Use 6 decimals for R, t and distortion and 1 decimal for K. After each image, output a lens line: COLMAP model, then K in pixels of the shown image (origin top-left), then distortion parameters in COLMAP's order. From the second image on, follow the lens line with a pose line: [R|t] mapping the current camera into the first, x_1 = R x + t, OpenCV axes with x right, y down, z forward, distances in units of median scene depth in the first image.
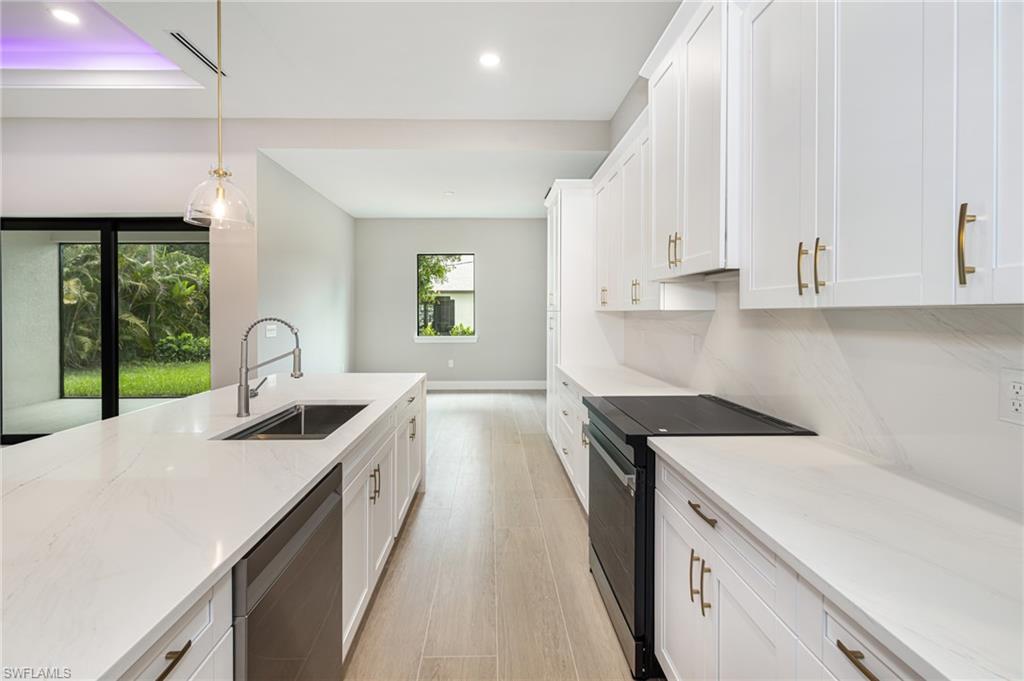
lens RADIAL K [[444.8, 0, 504.1], [0, 444.8, 314.5], [0, 0, 1]] dist [-0.000002, -0.000120]
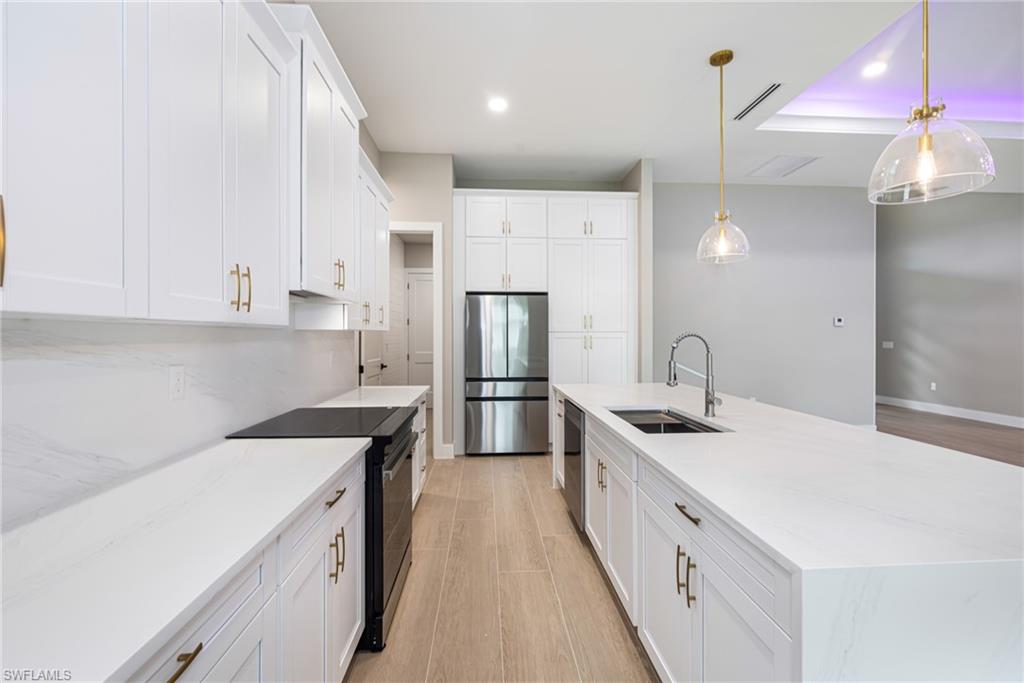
lens RADIAL K [[448.6, 0, 508.9], [0, 448.6, 339.2], [0, 0, 1]] dist [-0.000622, 0.000046]
pose [[-0.999730, 0.002387, -0.023095, -0.004511], [0.002149, 0.999944, 0.010350, 0.001469], [0.023119, 0.010297, -0.999680, 0.544490]]
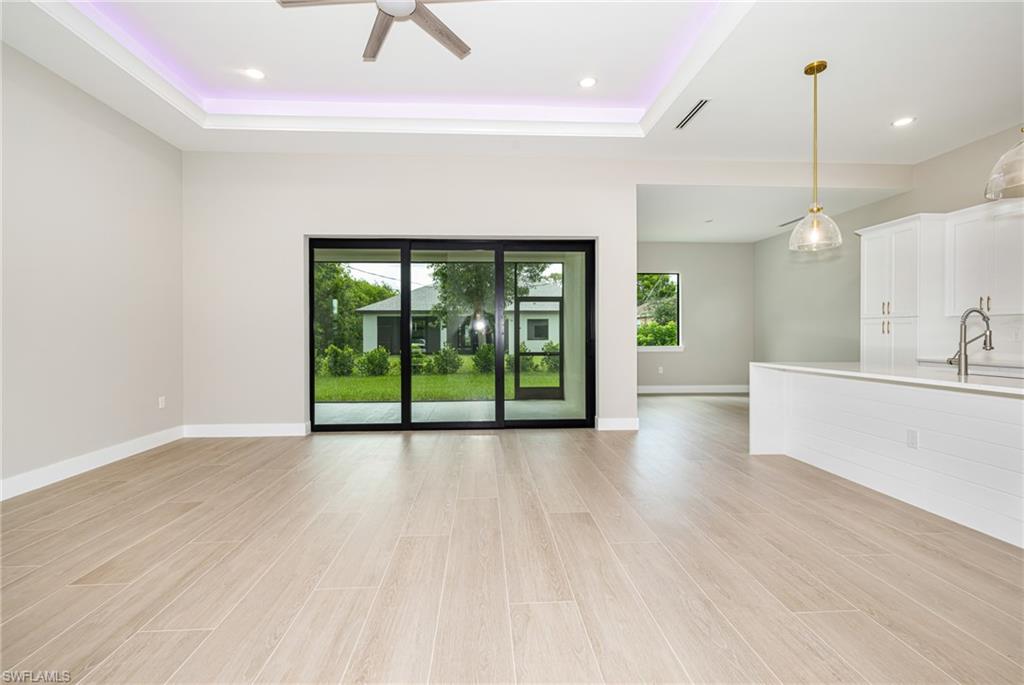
lens RADIAL K [[448.6, 0, 508.9], [0, 448.6, 340.2], [0, 0, 1]] dist [-0.000622, 0.000046]
pose [[0.999805, -0.001419, 0.019689, -0.532841], [0.001228, 0.999952, 0.009686, 0.023329], [-0.019702, -0.009660, 0.999759, -0.121576]]
